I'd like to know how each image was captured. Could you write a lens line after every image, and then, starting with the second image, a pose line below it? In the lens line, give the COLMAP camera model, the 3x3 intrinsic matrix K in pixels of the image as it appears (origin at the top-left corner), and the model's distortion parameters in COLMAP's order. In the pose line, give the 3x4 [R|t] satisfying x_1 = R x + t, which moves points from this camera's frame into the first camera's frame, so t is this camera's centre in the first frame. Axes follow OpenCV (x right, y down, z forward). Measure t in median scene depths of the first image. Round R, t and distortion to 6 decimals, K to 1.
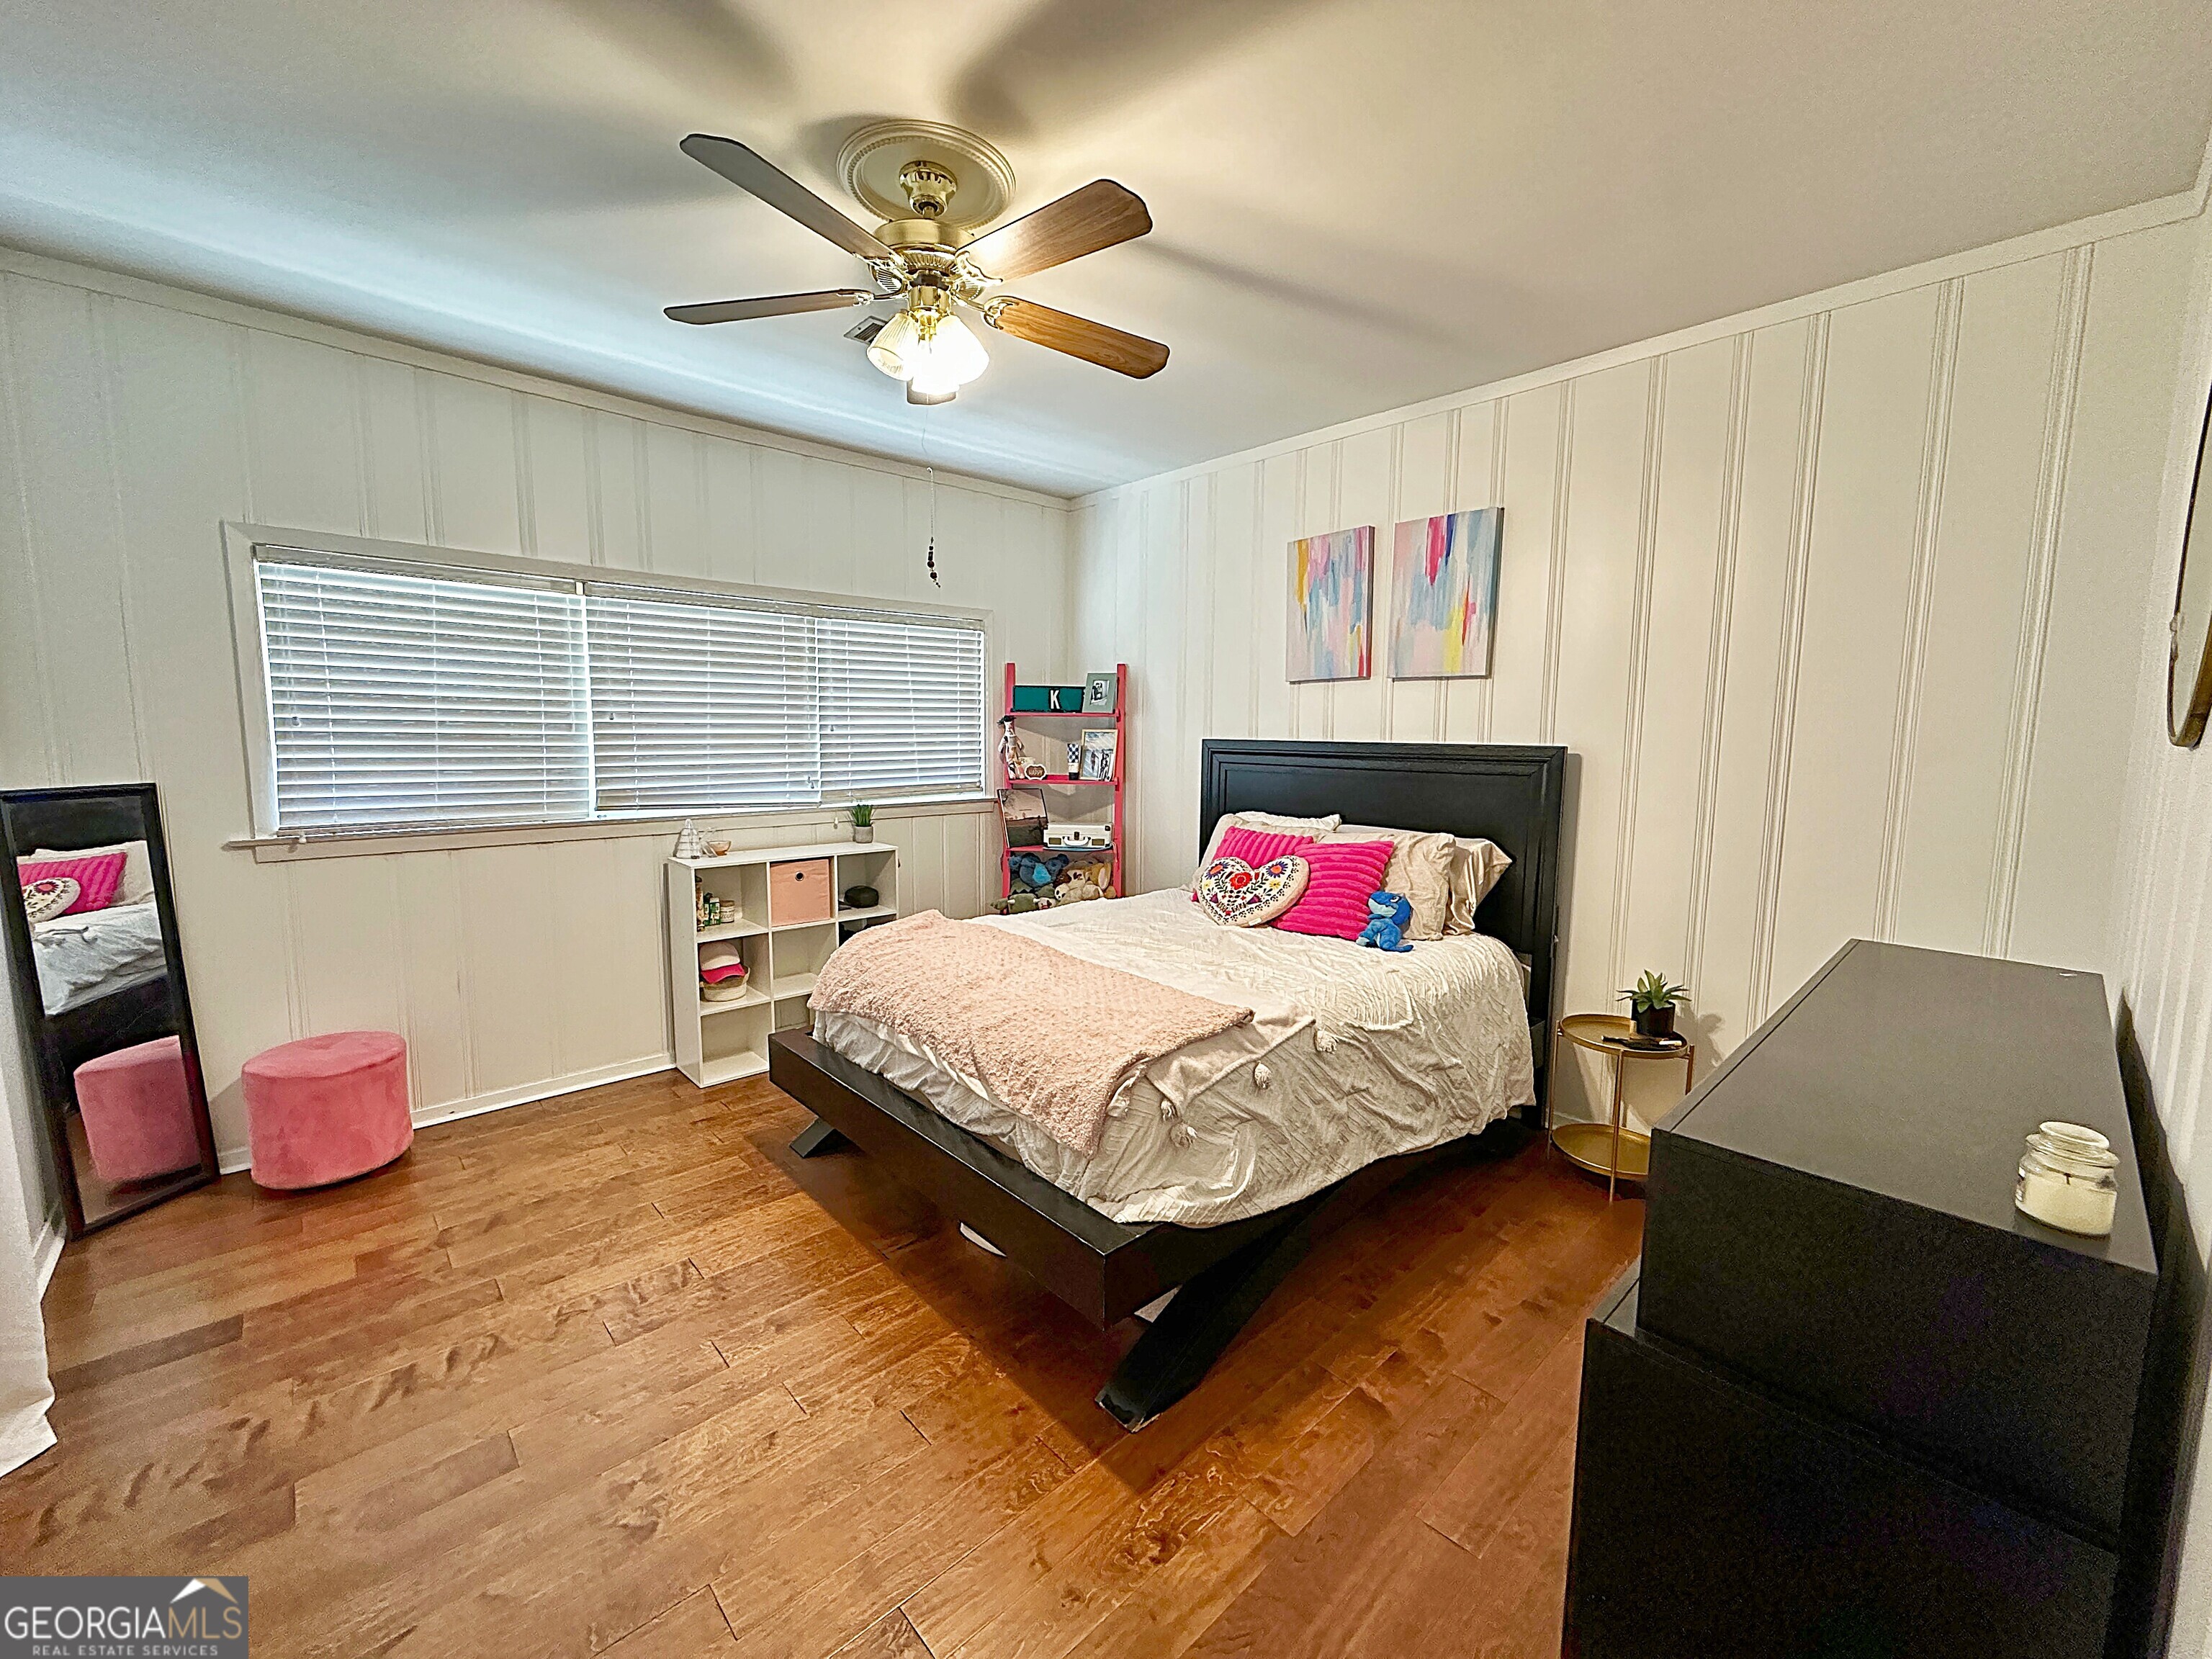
lens RADIAL K [[882.8, 0, 1106.0], [0, 882.8, 829.5], [0, 0, 1]] dist [-0.001230, -0.000021]
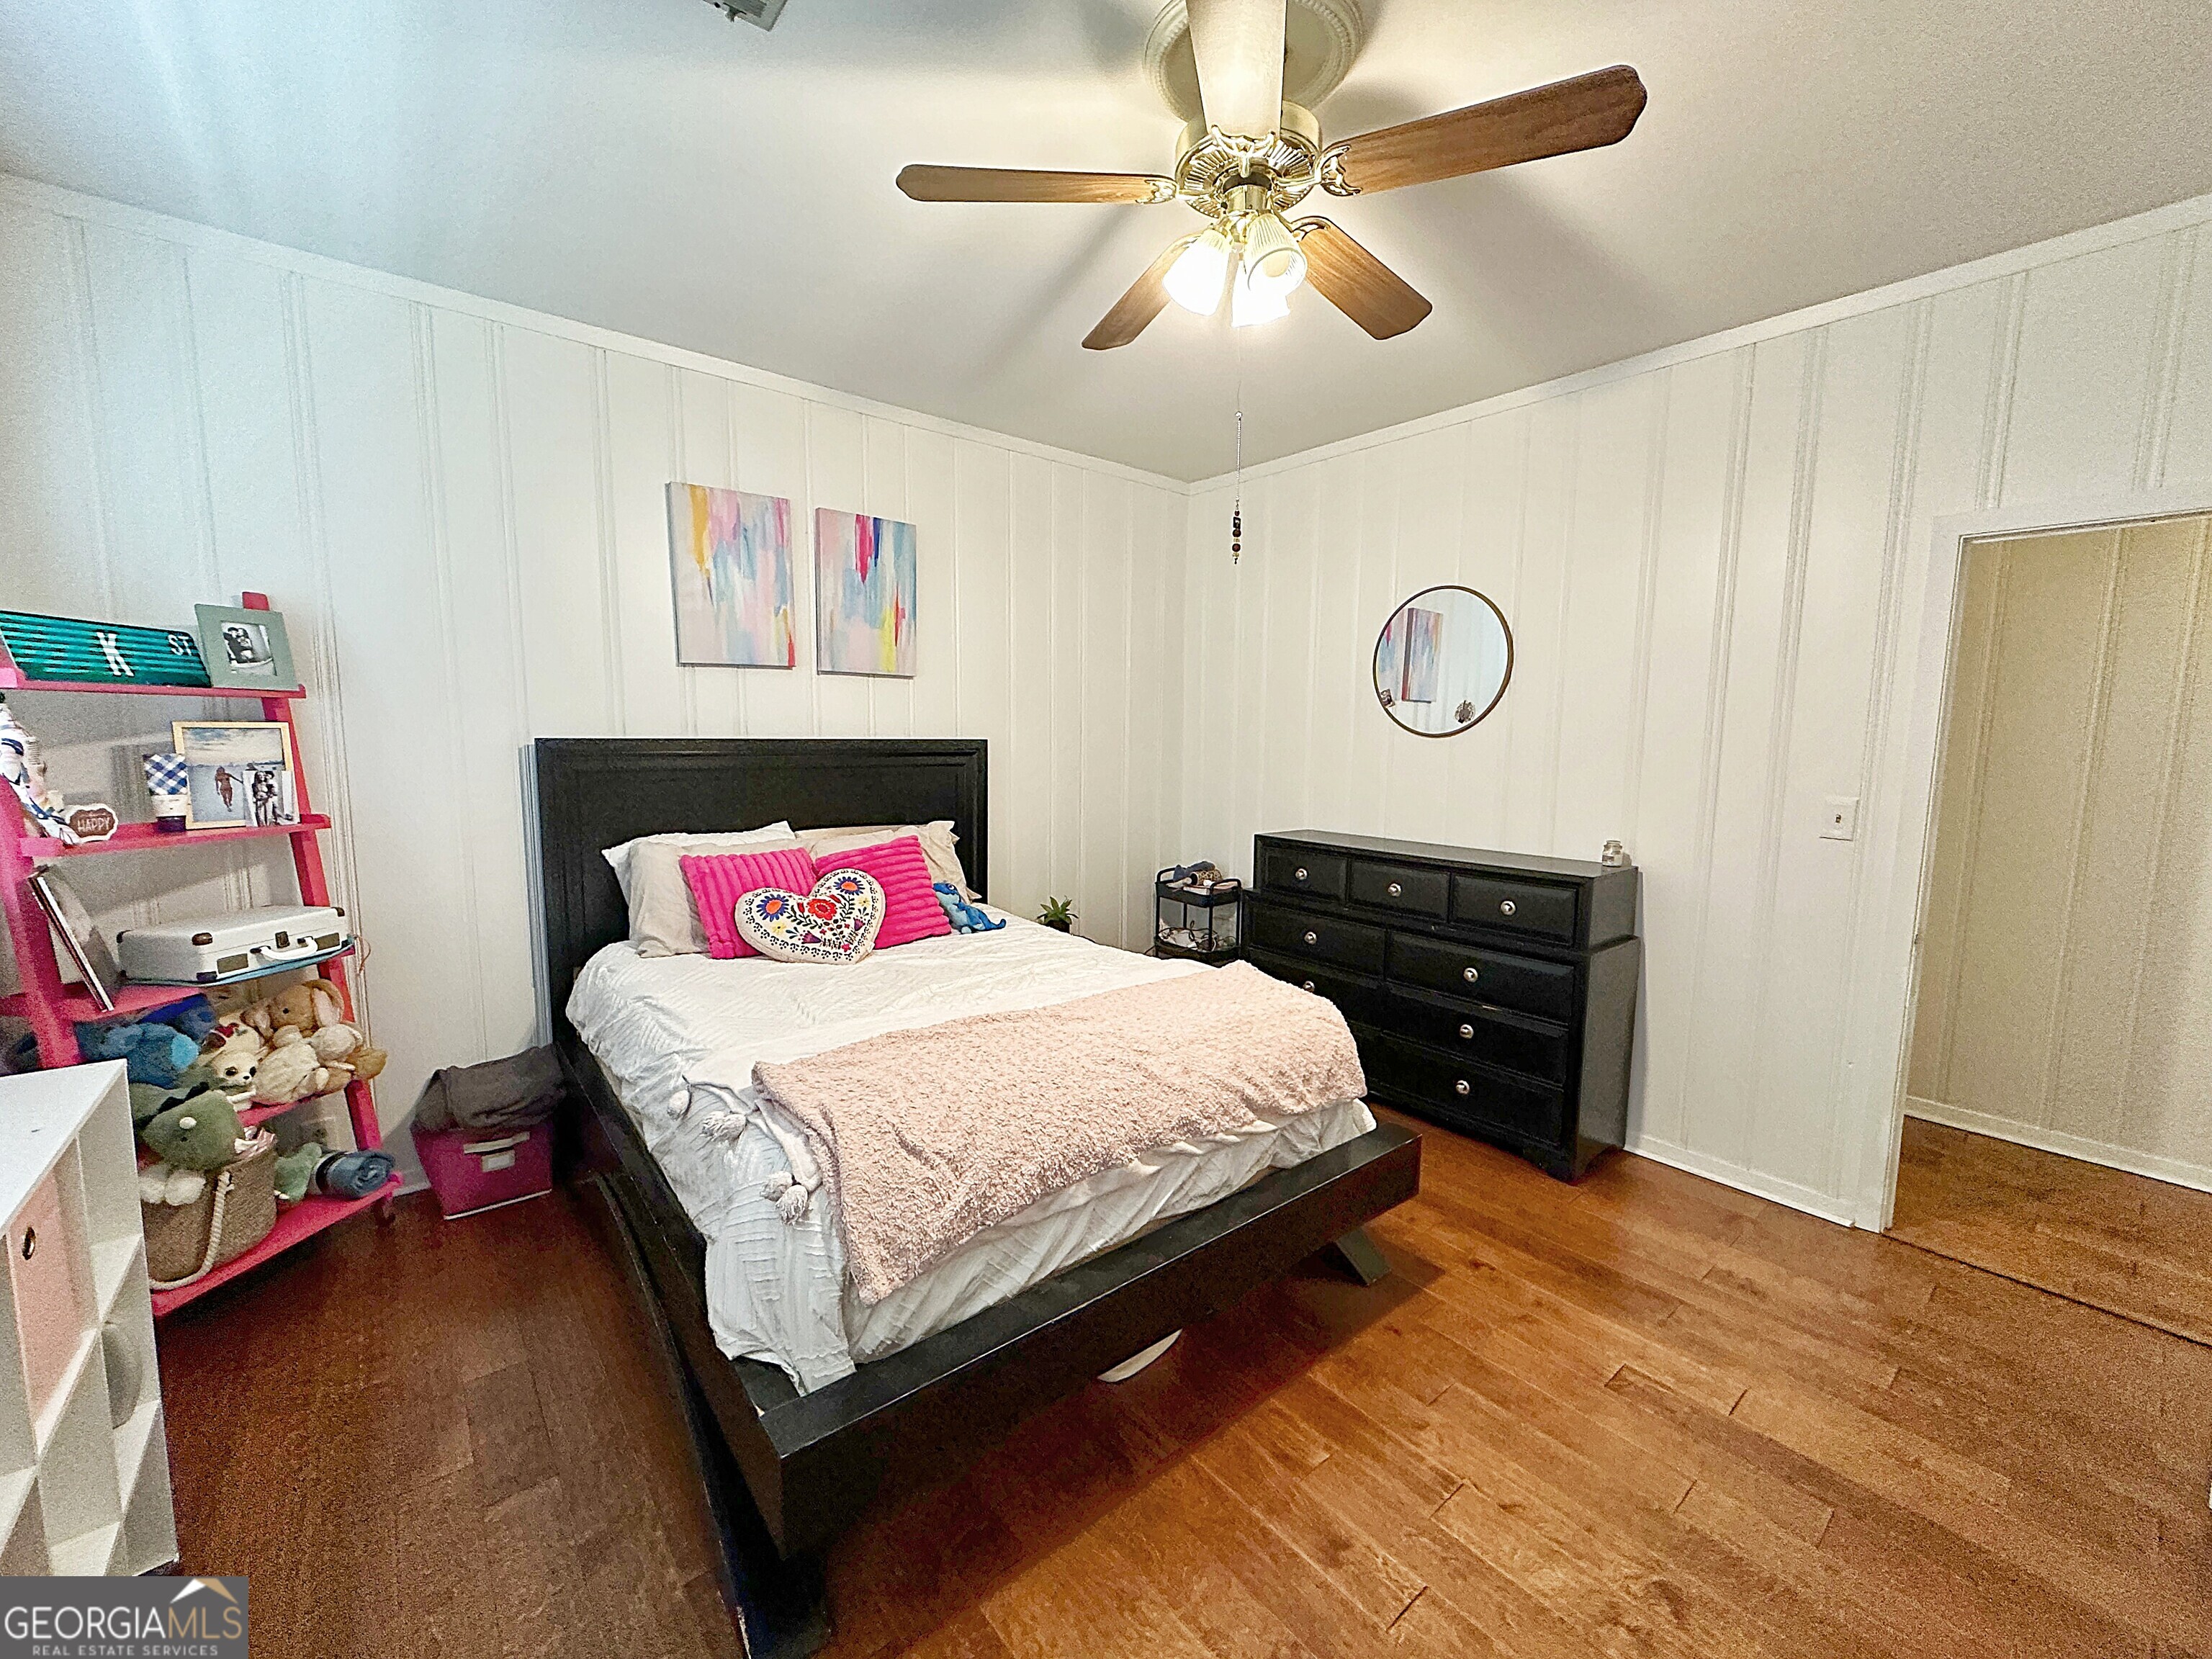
lens RADIAL K [[882.8, 0, 1106.0], [0, 882.8, 829.5], [0, 0, 1]] dist [-0.001230, -0.000021]
pose [[0.061436, -0.121756, 0.990657, -0.651873], [0.102235, 0.988079, 0.115099, -0.085319], [-0.992861, 0.094209, 0.073152, 0.677834]]
